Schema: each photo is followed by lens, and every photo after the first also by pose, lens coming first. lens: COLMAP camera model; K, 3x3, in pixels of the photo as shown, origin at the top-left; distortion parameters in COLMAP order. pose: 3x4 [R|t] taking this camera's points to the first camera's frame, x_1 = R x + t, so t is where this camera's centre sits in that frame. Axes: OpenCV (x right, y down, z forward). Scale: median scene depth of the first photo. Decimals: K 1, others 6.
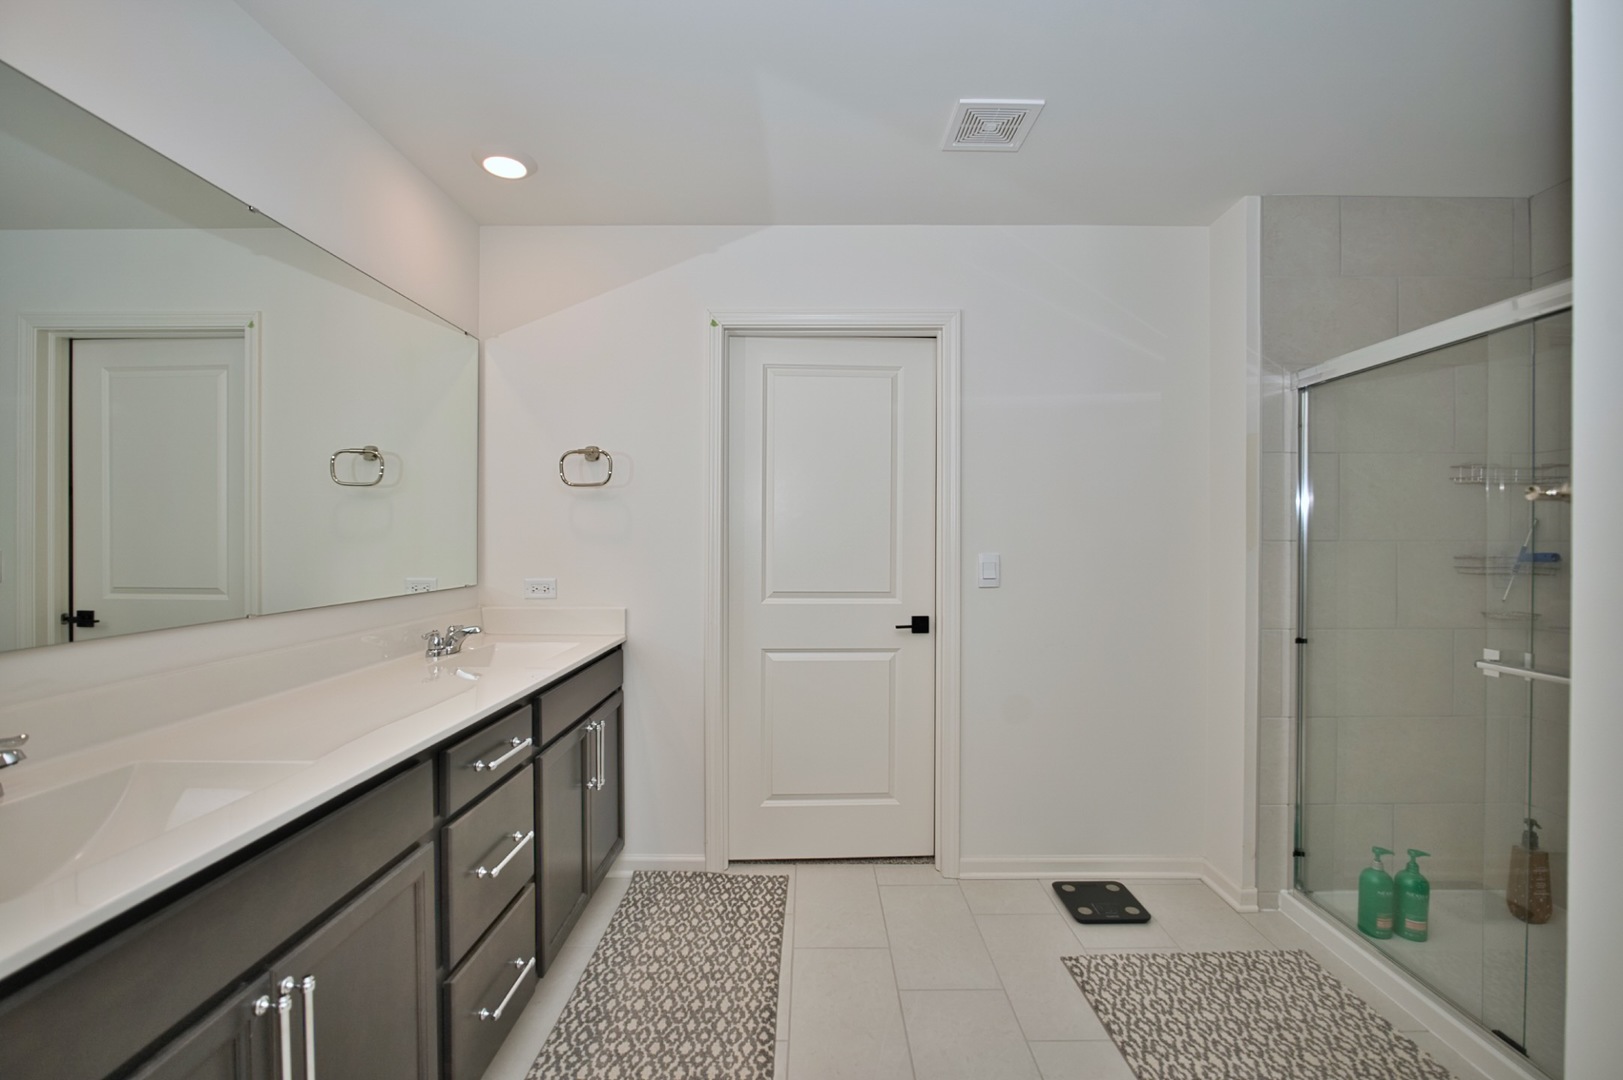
lens RADIAL K [[704.6, 0, 805.6], [0, 704.6, 544.3], [0, 0, 1]] dist [-0.020121, 0.004703]
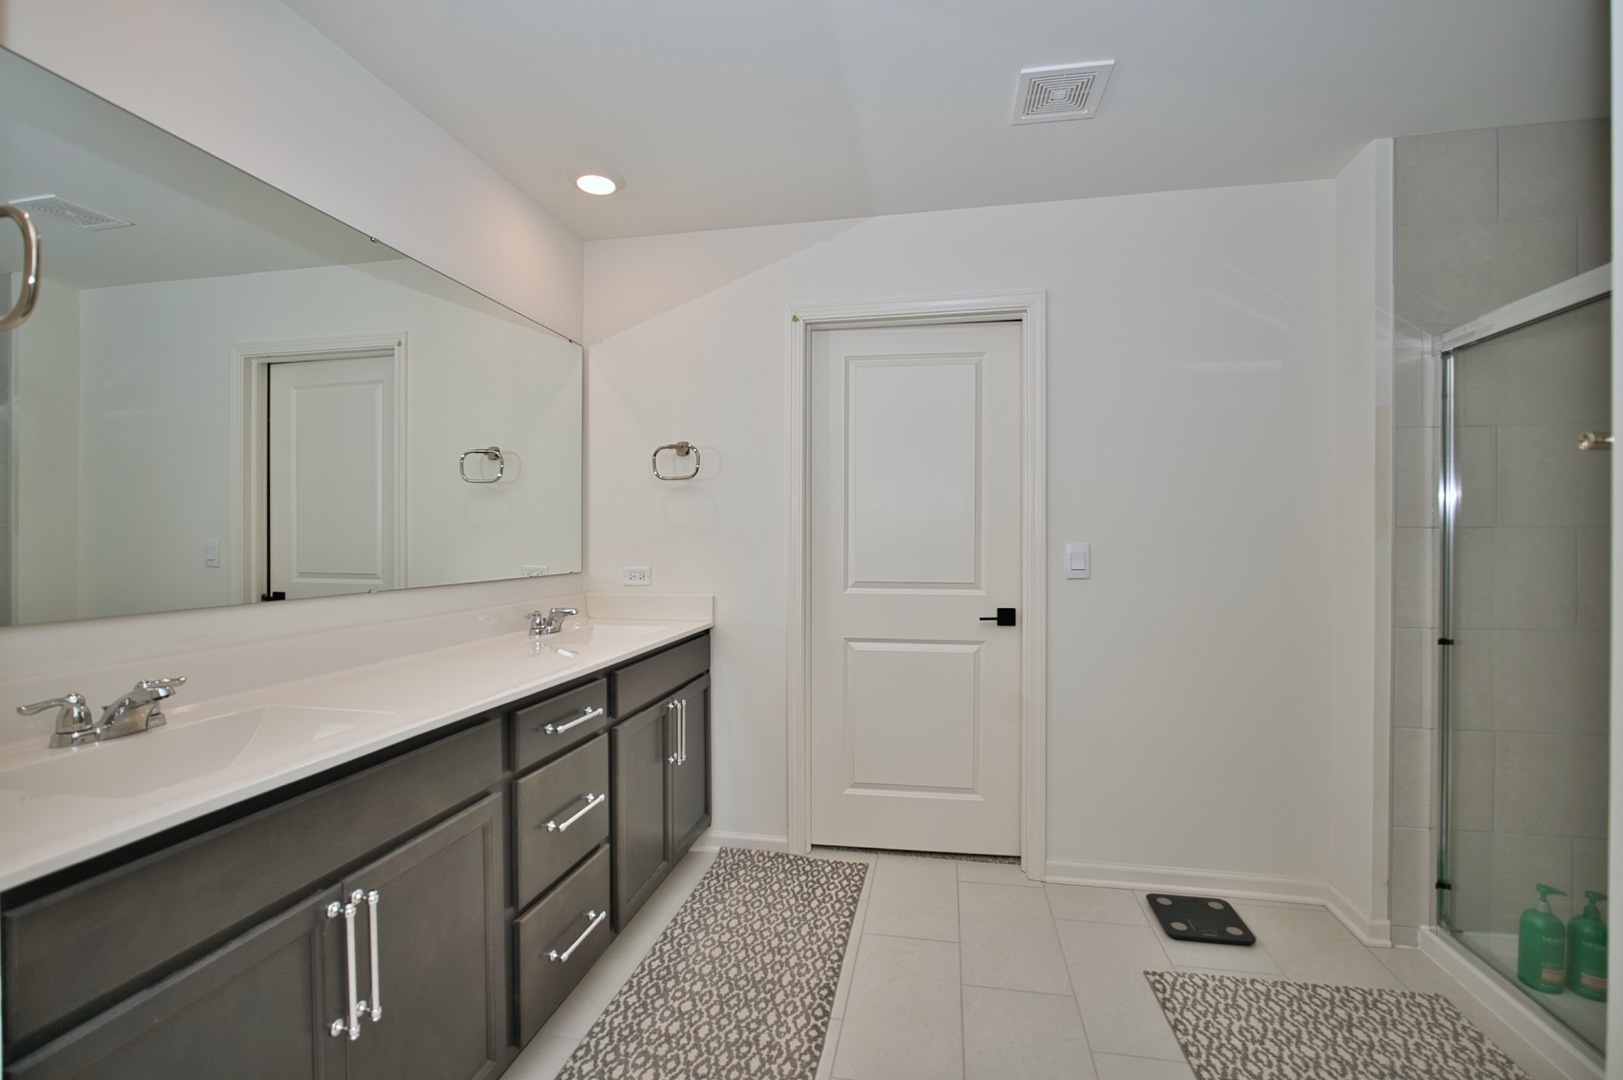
lens RADIAL K [[704.6, 0, 808.4], [0, 704.6, 544.5], [0, 0, 1]] dist [-0.020121, 0.004703]
pose [[0.982076, 0.000232, -0.188483, 0.102705], [-0.000373, 1.000000, -0.000716, 0.019951], [0.188483, 0.000774, 0.982076, -0.004423]]
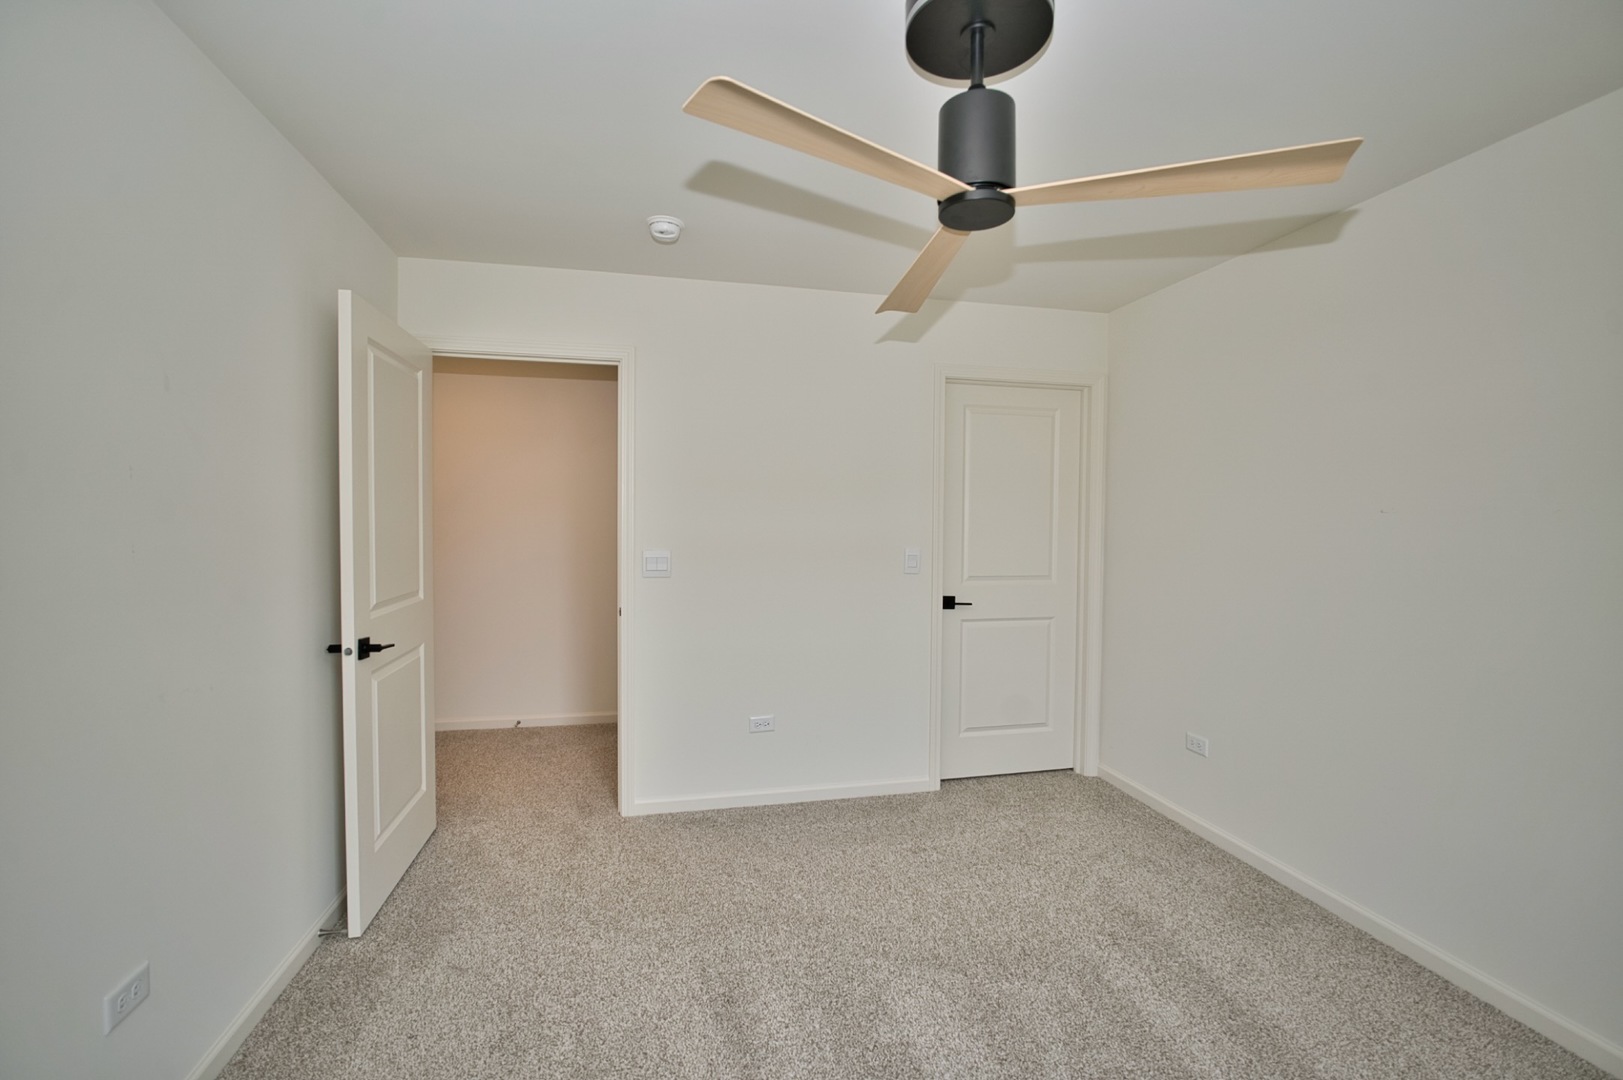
lens RADIAL K [[704.6, 0, 806.6], [0, 704.6, 535.3], [0, 0, 1]] dist [-0.020121, 0.004703]
pose [[0.977363, 0.003803, 0.211533, -0.826293], [-0.006632, 0.999898, 0.012670, -0.031749], [-0.211464, -0.013786, 0.977289, -0.300856]]
